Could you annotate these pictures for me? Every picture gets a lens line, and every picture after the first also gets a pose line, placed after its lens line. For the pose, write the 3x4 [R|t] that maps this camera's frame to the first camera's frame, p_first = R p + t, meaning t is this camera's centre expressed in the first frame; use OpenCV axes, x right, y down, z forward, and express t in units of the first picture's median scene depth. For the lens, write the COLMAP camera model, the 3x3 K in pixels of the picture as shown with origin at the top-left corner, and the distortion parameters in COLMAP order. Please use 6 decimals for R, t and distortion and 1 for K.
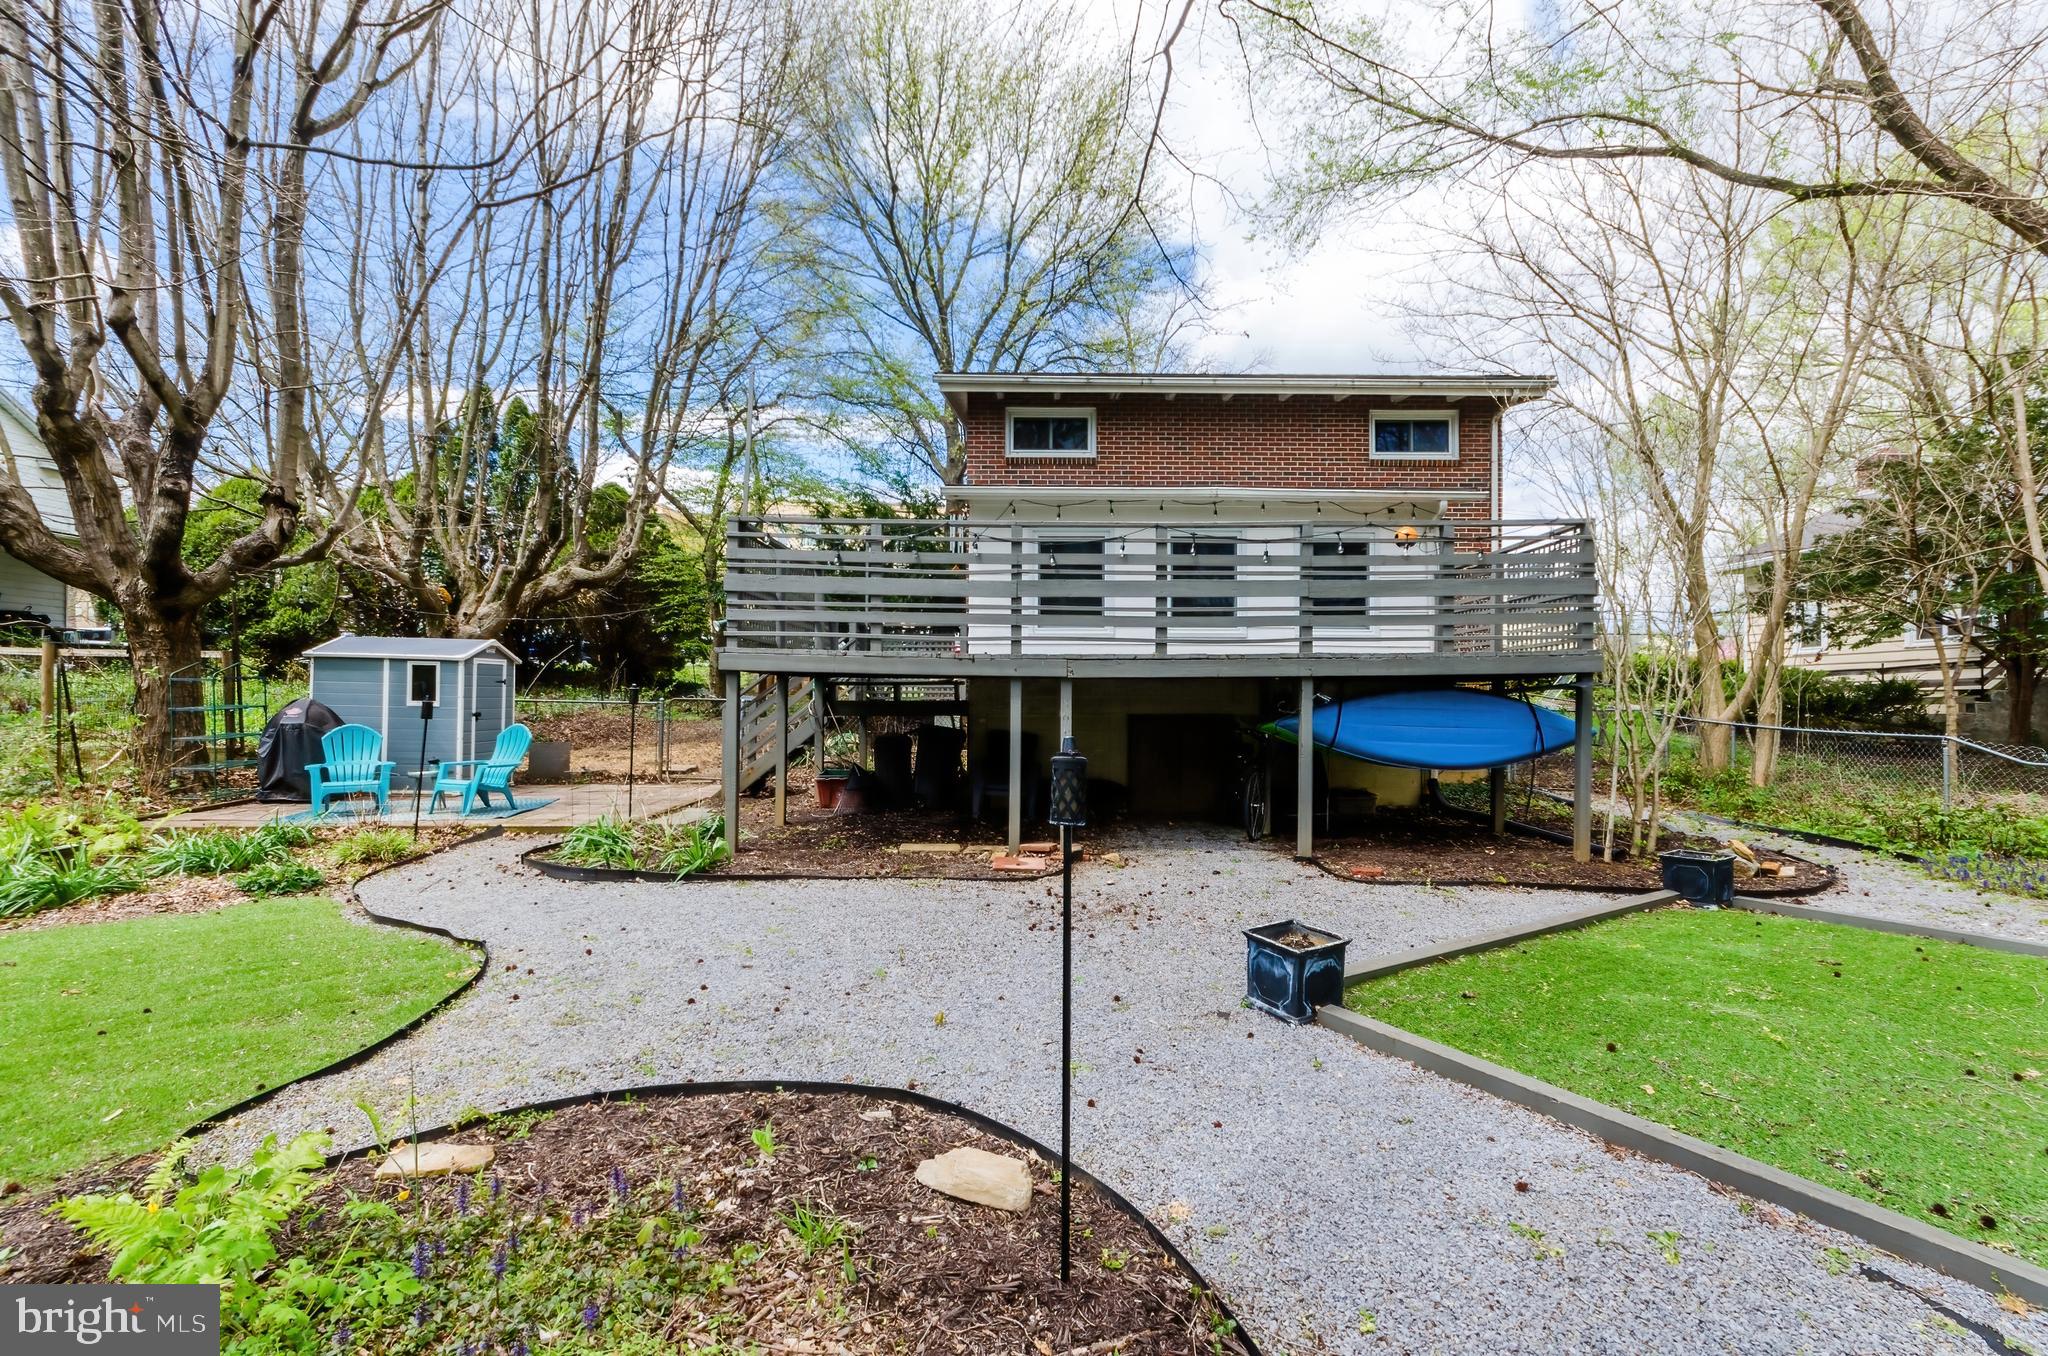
lens RADIAL K [[878.8, 0, 1024.0], [0, 878.8, 678.0], [0, 0, 1]] dist [0.018524, 0.000015]
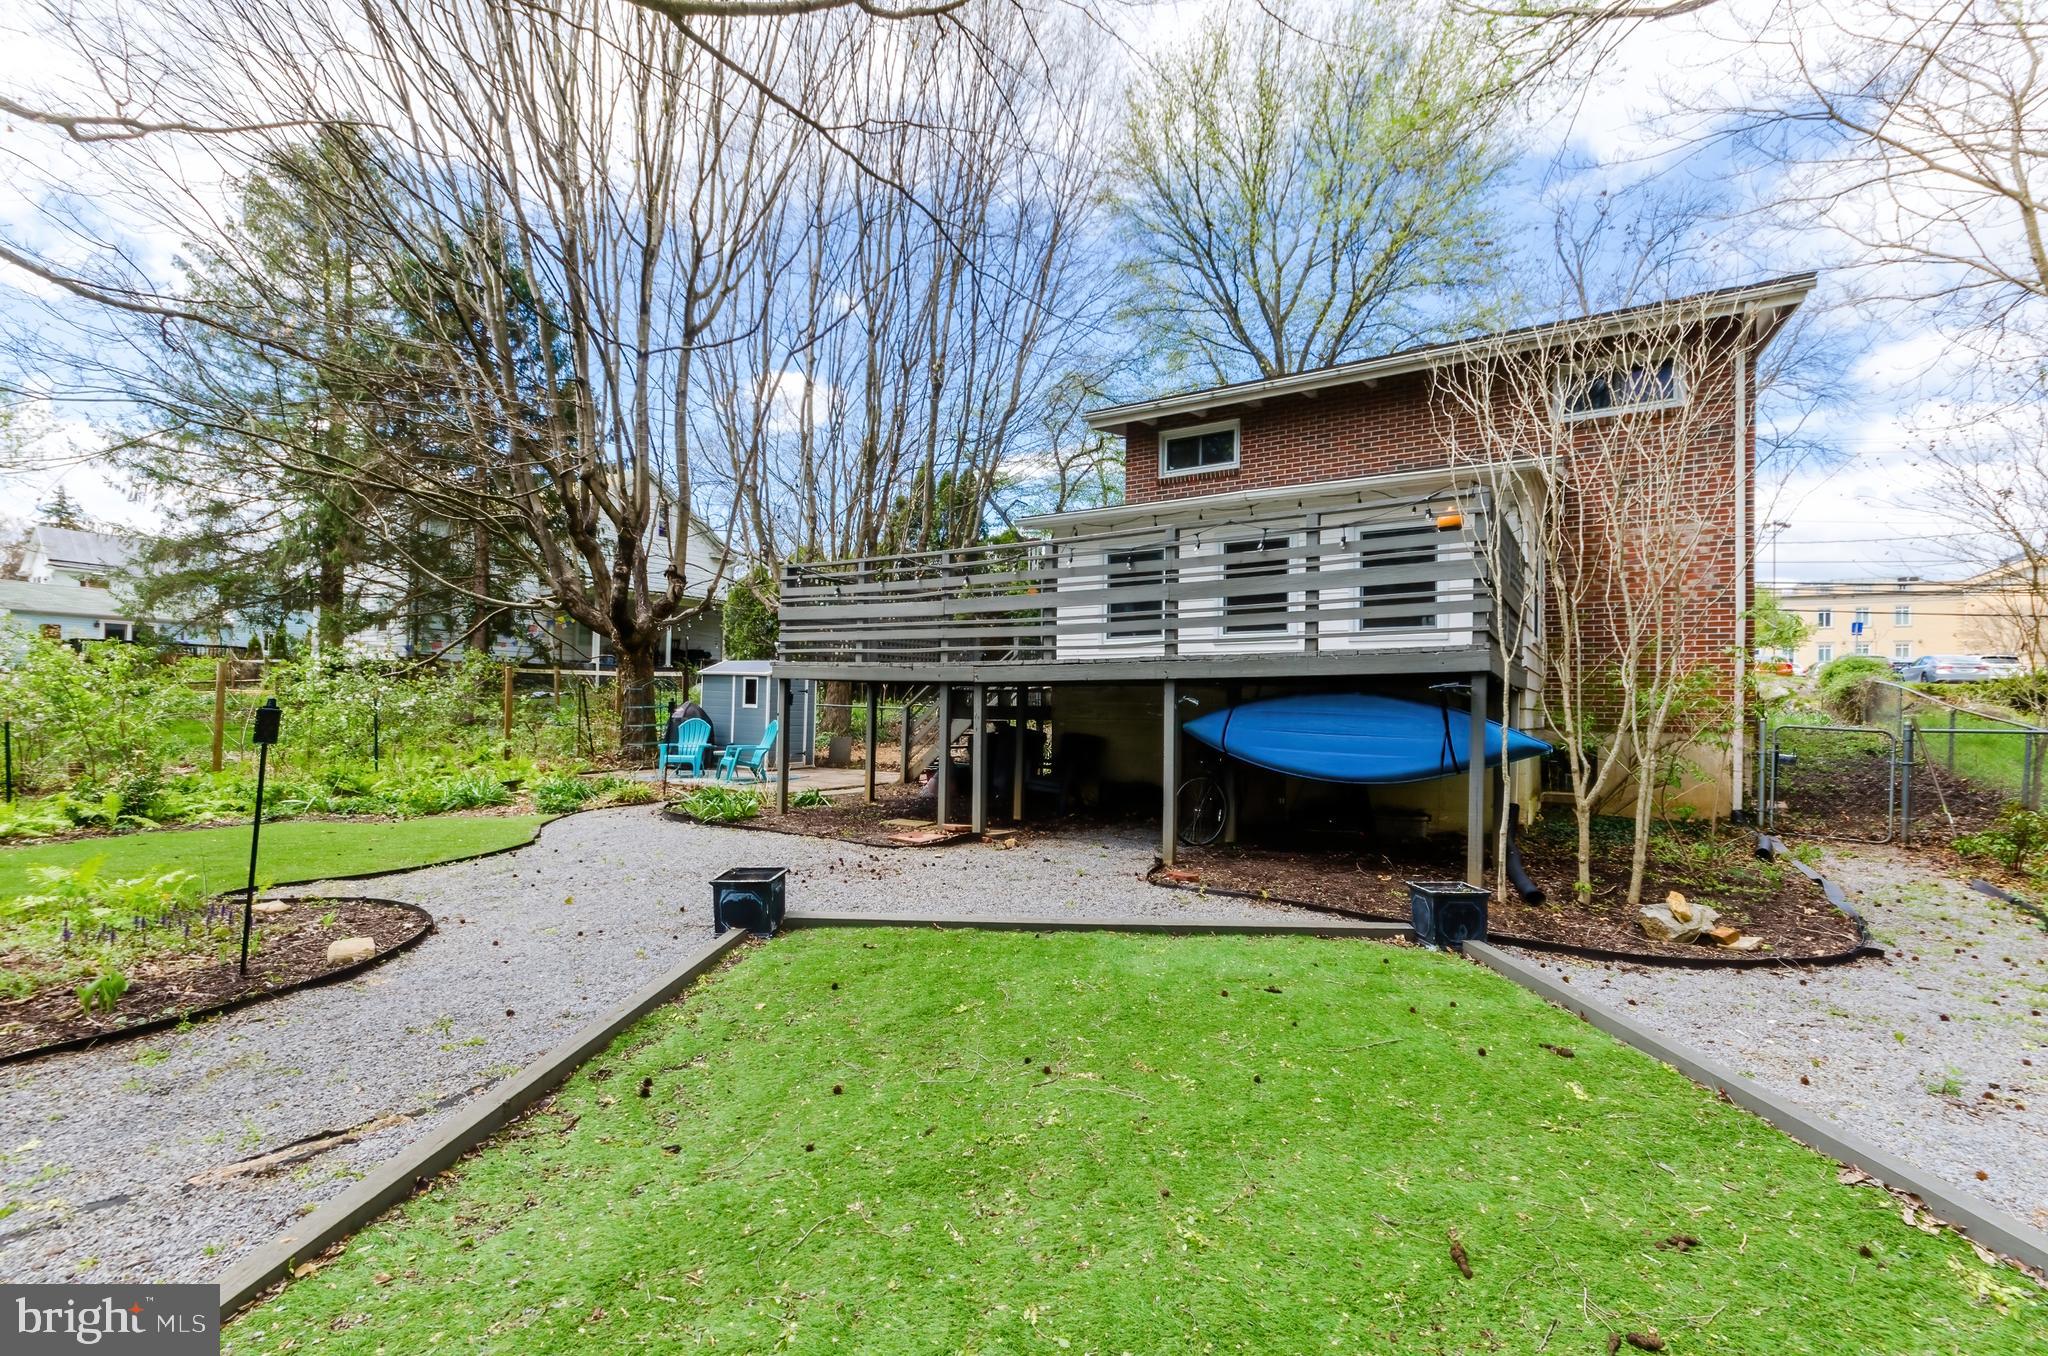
lens RADIAL K [[811.8, 0, 1024.0], [0, 811.8, 678.0], [0, 0, 1]] dist [0.015233, 0.000031]
pose [[0.868152, -0.013188, -0.496123, 0.416583], [0.008681, 0.999897, -0.011390, 0.004671], [0.496222, 0.005582, 0.868178, 0.071734]]
